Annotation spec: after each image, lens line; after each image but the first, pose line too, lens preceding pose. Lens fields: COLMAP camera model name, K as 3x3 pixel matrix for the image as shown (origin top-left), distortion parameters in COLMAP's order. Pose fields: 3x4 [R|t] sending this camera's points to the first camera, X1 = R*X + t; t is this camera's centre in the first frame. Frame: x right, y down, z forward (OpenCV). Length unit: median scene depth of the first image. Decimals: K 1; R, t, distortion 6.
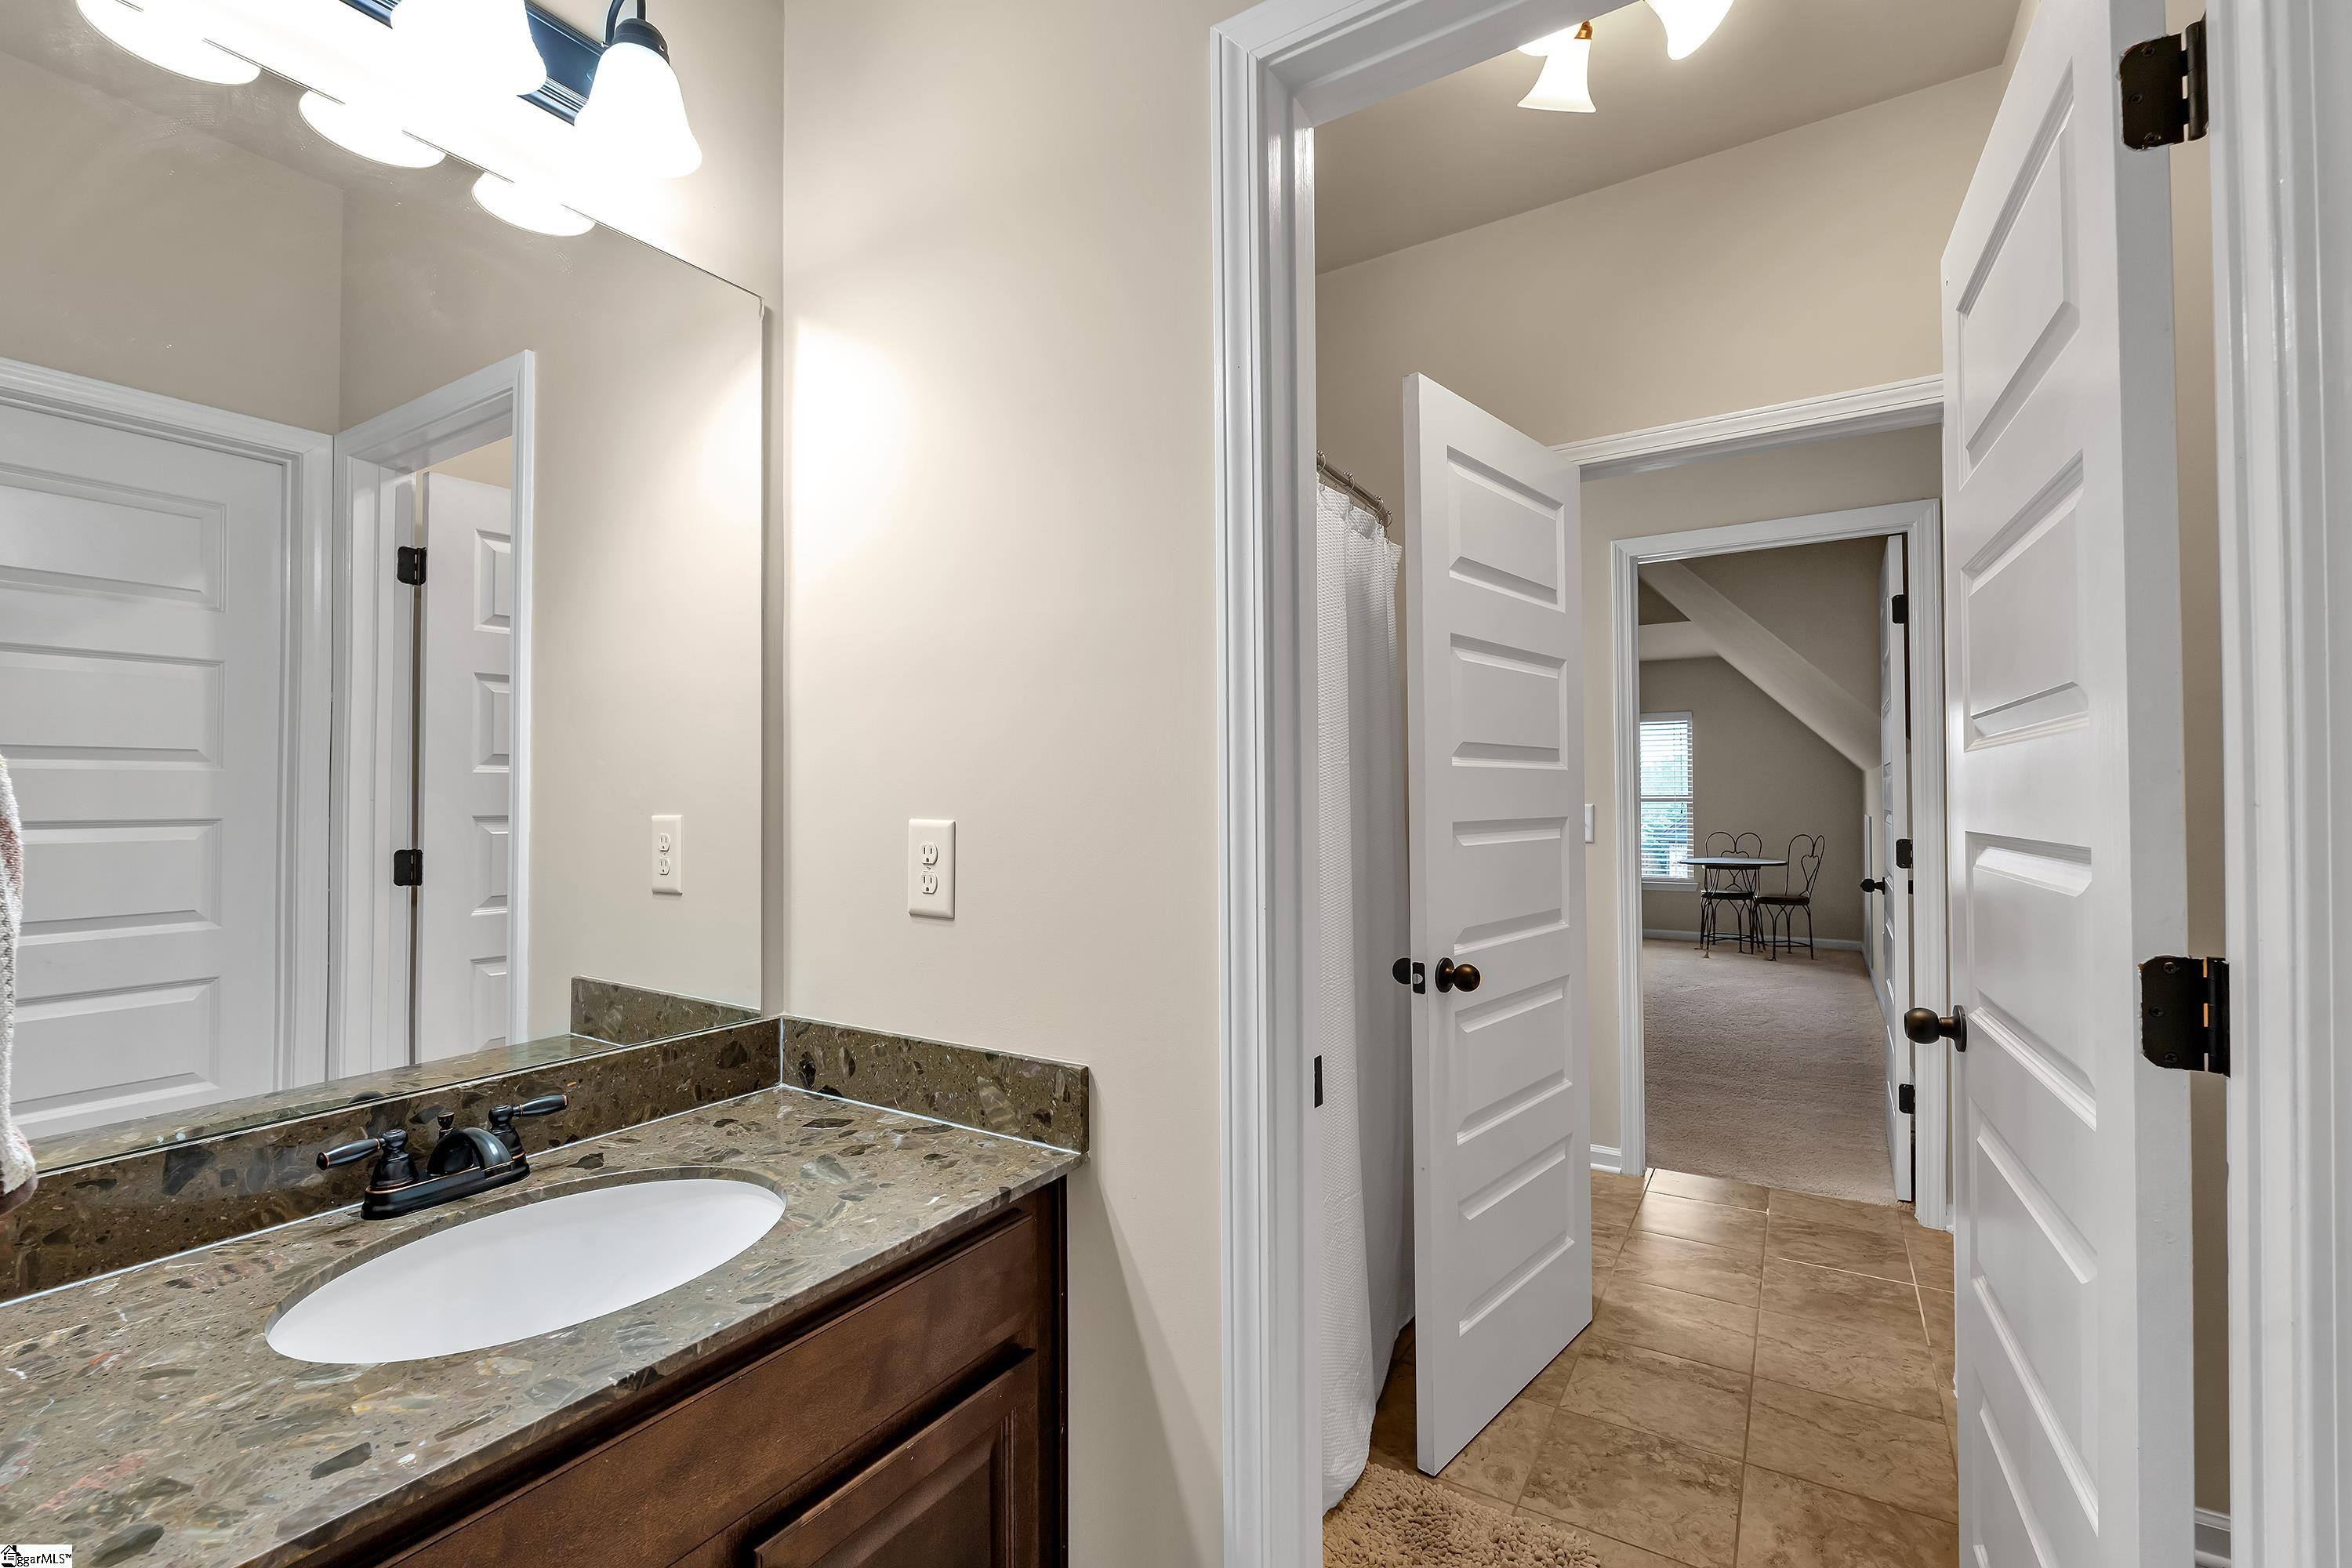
lens RADIAL K [[1032.8, 0, 1177.4], [0, 1032.8, 788.1], [0, 0, 1]] dist [-0.004412, -0.000306]
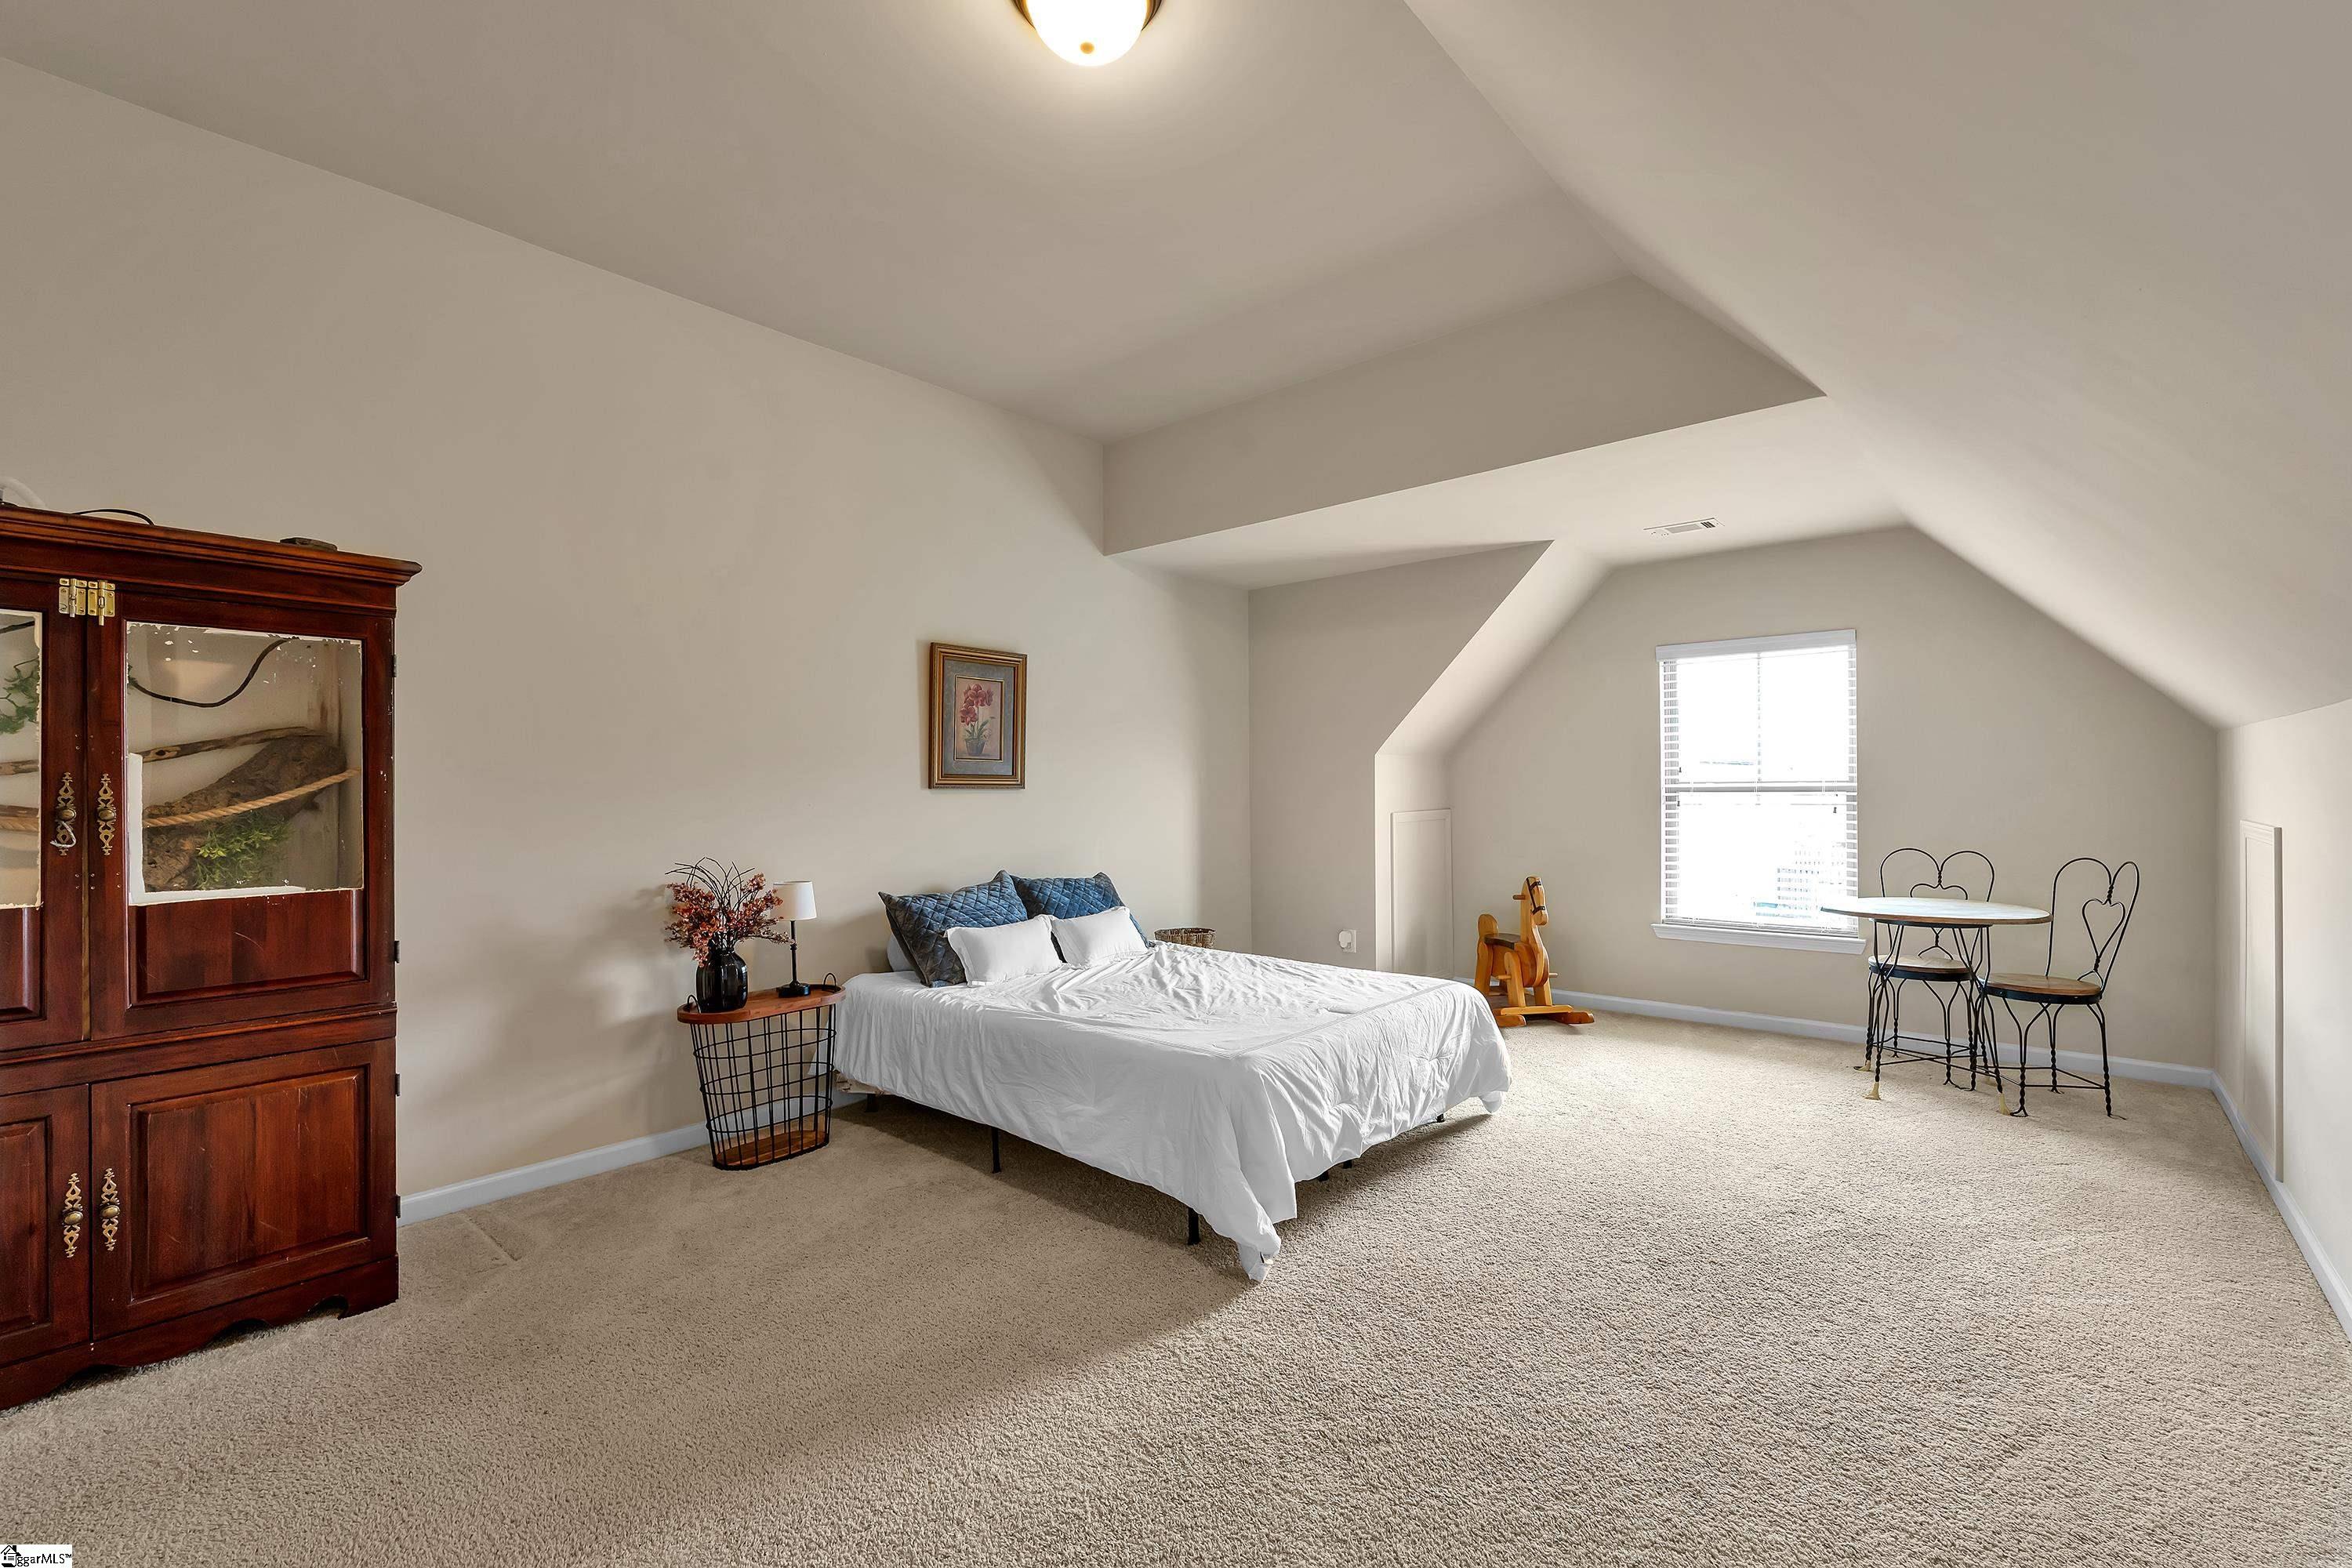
lens RADIAL K [[1032.8, 0, 1177.4], [0, 1032.8, 788.1], [0, 0, 1]] dist [-0.004412, -0.000306]
pose [[0.988348, -0.005307, -0.152116, 0.245919], [0.007243, 0.999900, 0.012170, 0.001911], [0.152037, -0.013130, 0.988288, 0.437994]]
